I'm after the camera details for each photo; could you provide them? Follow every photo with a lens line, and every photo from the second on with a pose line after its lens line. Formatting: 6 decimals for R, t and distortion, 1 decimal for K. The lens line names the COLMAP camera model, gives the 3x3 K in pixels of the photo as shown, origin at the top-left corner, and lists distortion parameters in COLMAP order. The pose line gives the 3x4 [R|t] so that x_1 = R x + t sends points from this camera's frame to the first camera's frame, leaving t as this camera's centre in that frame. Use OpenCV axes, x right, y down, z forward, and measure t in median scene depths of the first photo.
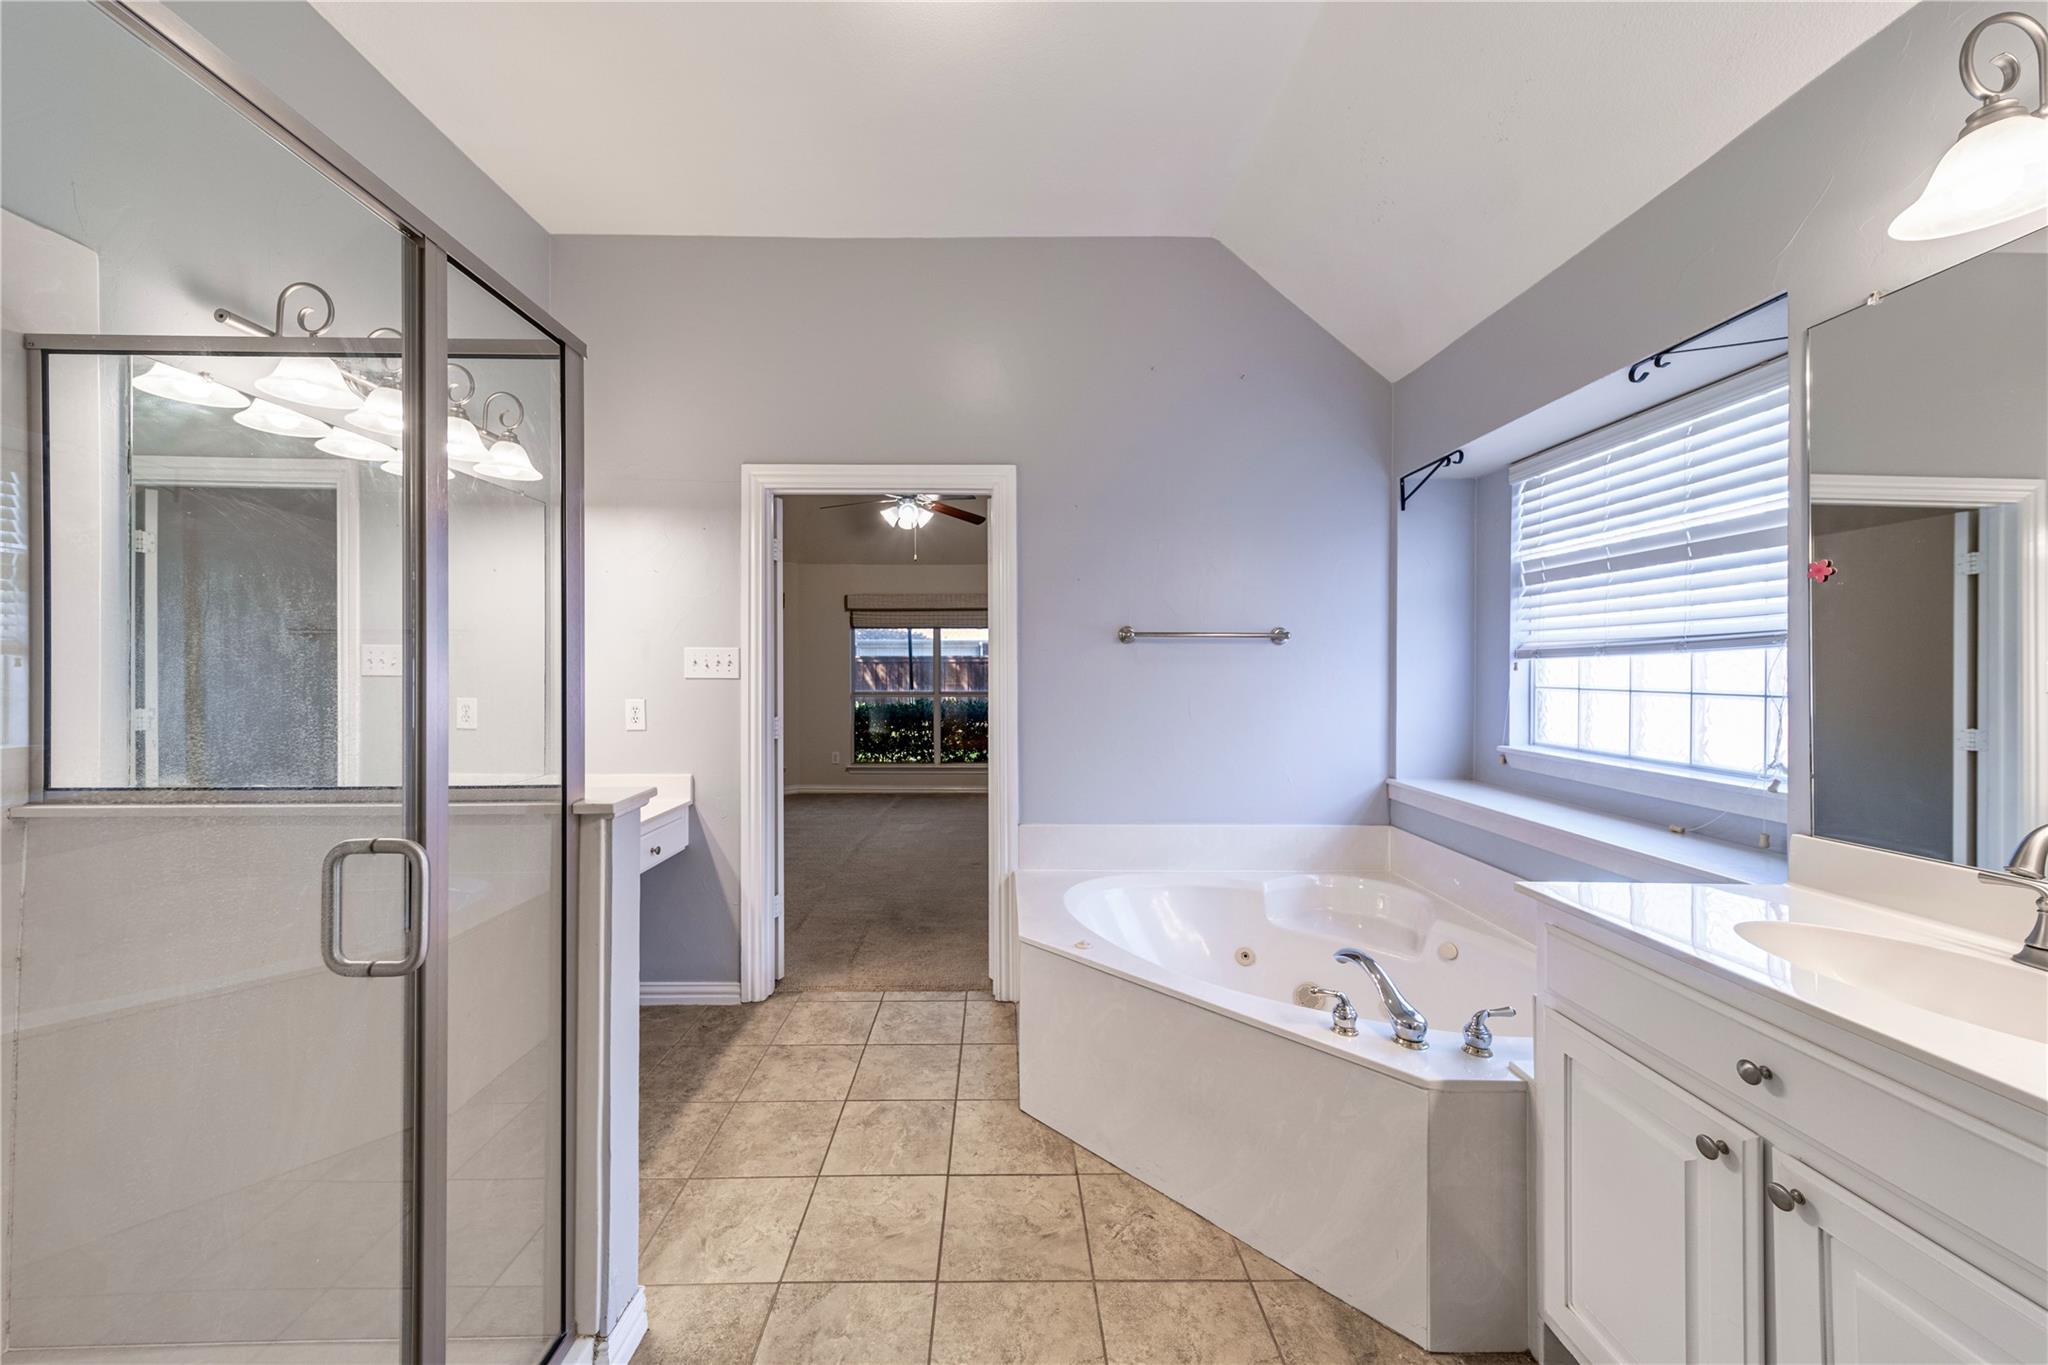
lens RADIAL K [[770.2, 0, 1020.5], [0, 770.2, 673.3], [0, 0, 1]] dist [0.008613, -0.000013]
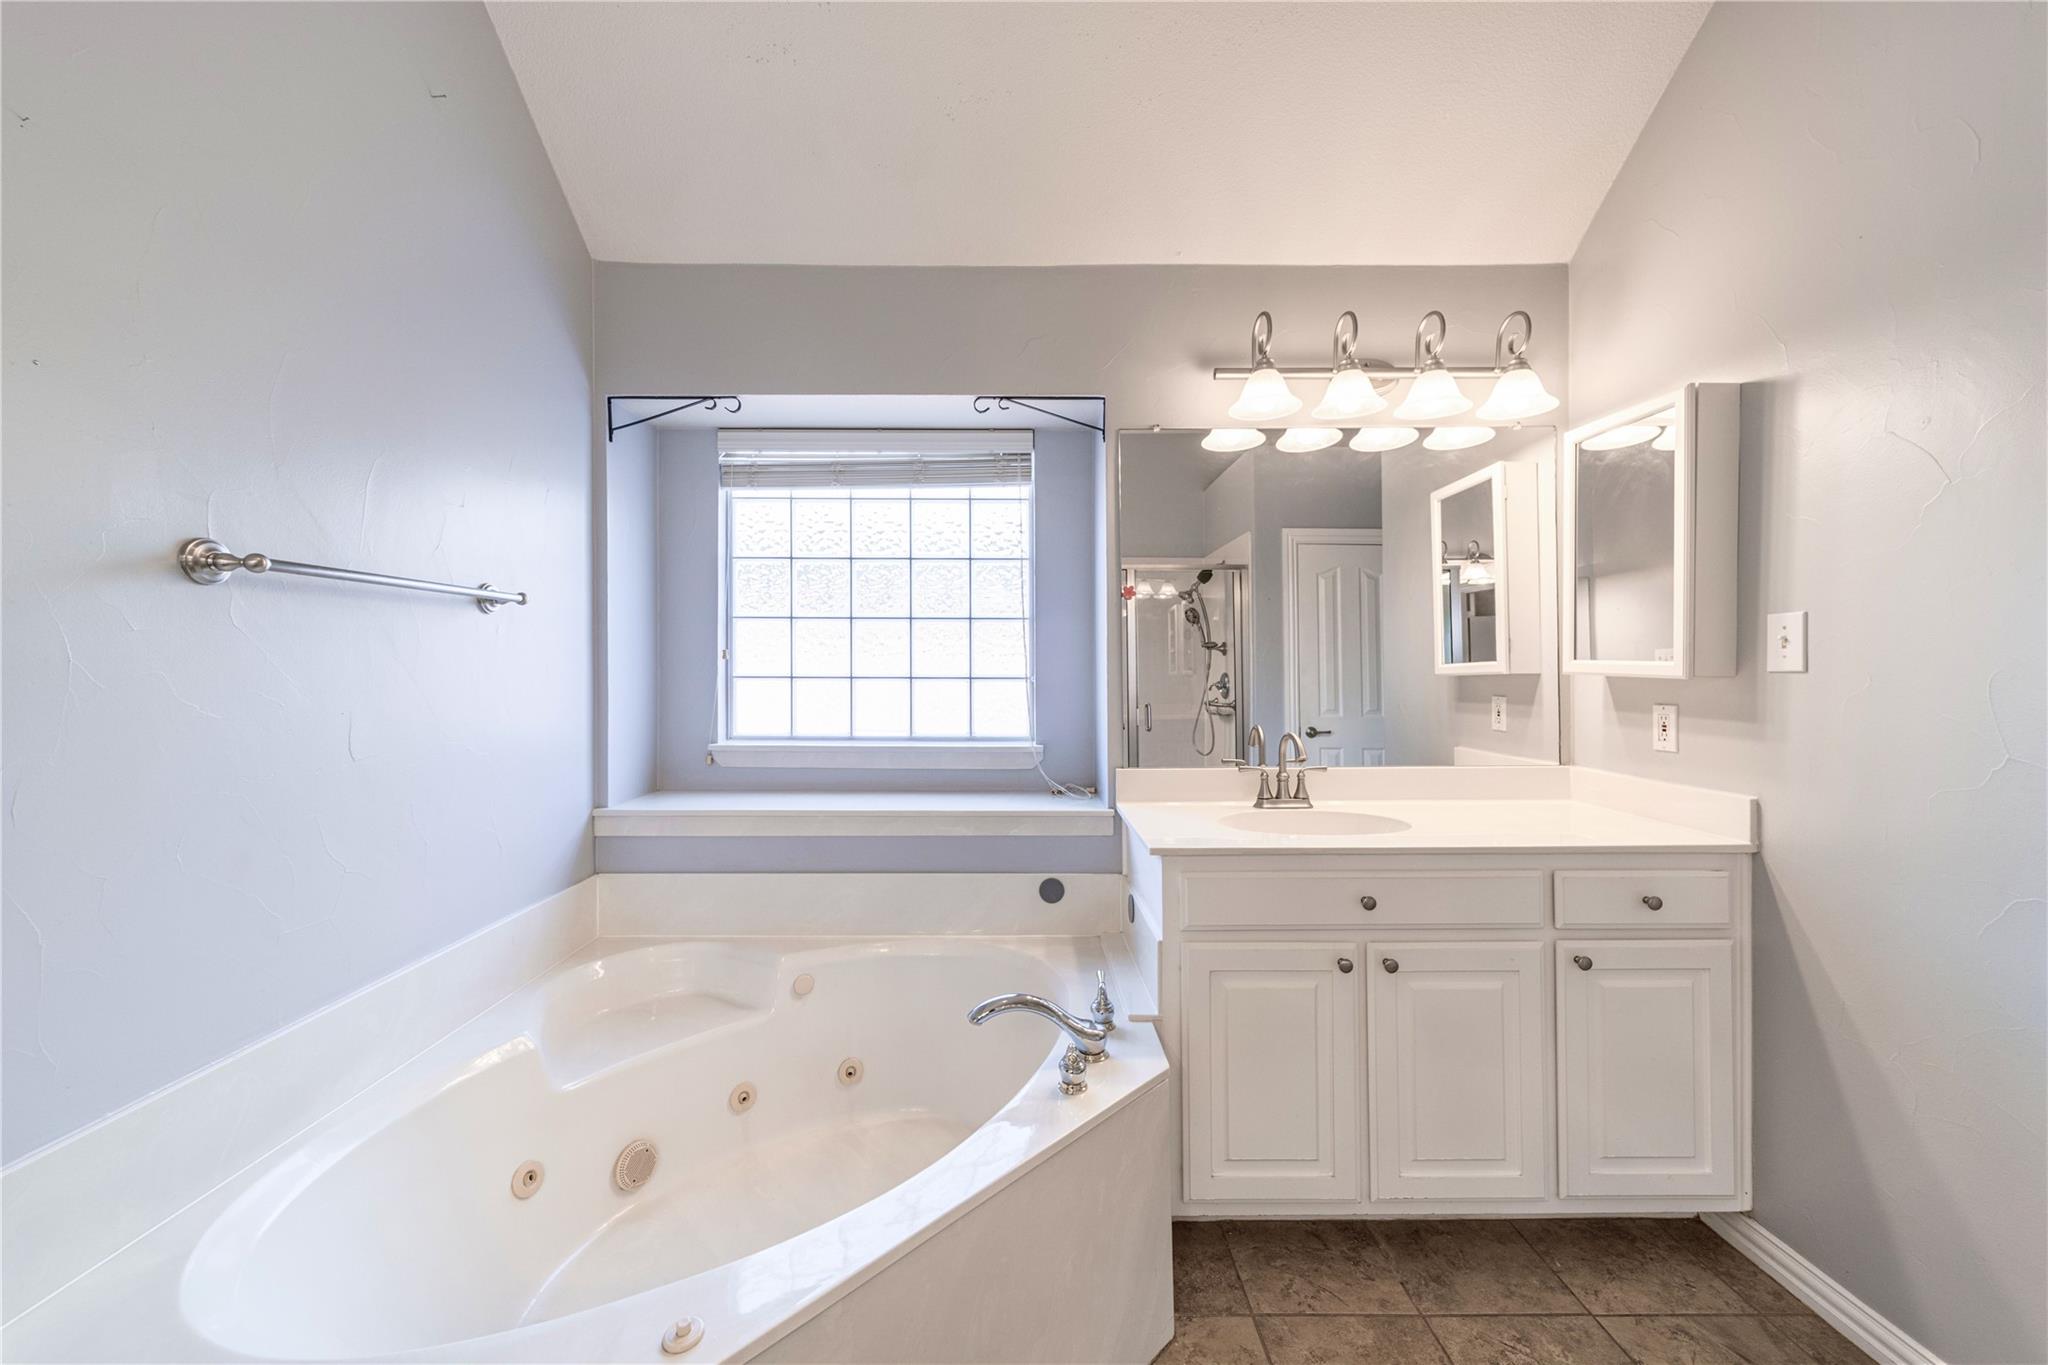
lens RADIAL K [[770.2, 0, 1021.2], [0, 770.2, 673.1], [0, 0, 1]] dist [0.008613, -0.000013]
pose [[0.010638, -0.015969, 0.999816, -0.255839], [0.001695, 0.999871, 0.015952, -0.000782], [-0.999942, 0.001525, 0.010663, 0.637099]]
